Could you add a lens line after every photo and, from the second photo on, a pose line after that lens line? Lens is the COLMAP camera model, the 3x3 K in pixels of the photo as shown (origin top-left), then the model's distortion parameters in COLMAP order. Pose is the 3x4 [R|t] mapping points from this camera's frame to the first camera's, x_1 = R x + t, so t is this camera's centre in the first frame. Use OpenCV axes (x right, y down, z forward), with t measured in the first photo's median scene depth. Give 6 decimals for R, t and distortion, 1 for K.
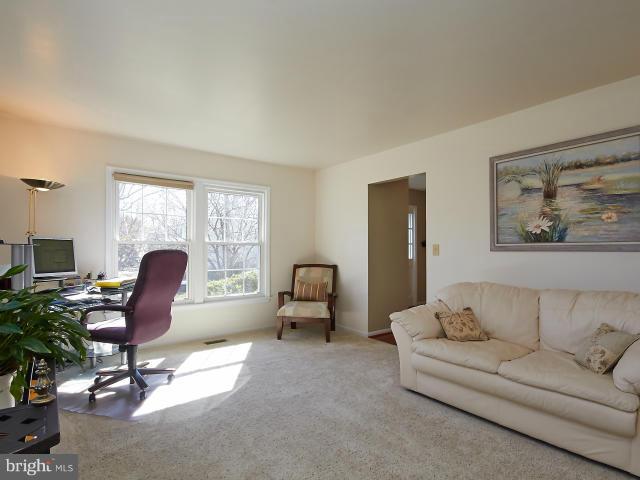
lens RADIAL K [[343.9, 0, 322.4], [0, 343.9, 249.6], [0, 0, 1]] dist [0.003528, 0.001367]
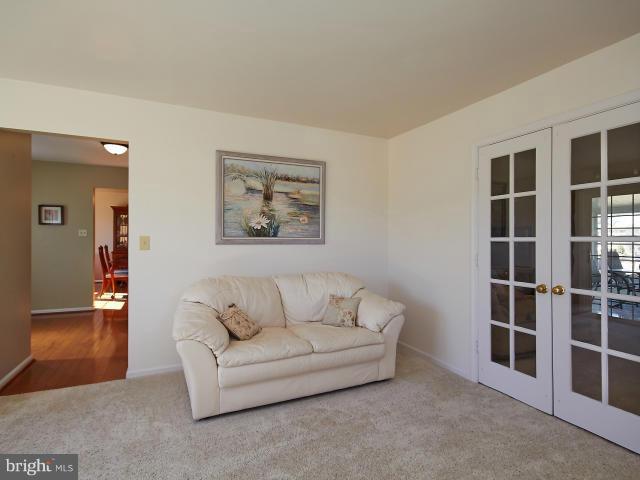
lens RADIAL K [[340.3, 0, 332.6], [0, 340.3, 238.3], [0, 0, 1]] dist [-0.001357, -0.001077]
pose [[0.220767, 0.004323, 0.975317, -0.449092], [-0.006613, 0.999974, -0.002935, -0.014427], [-0.975304, -0.005802, 0.220790, 0.520957]]
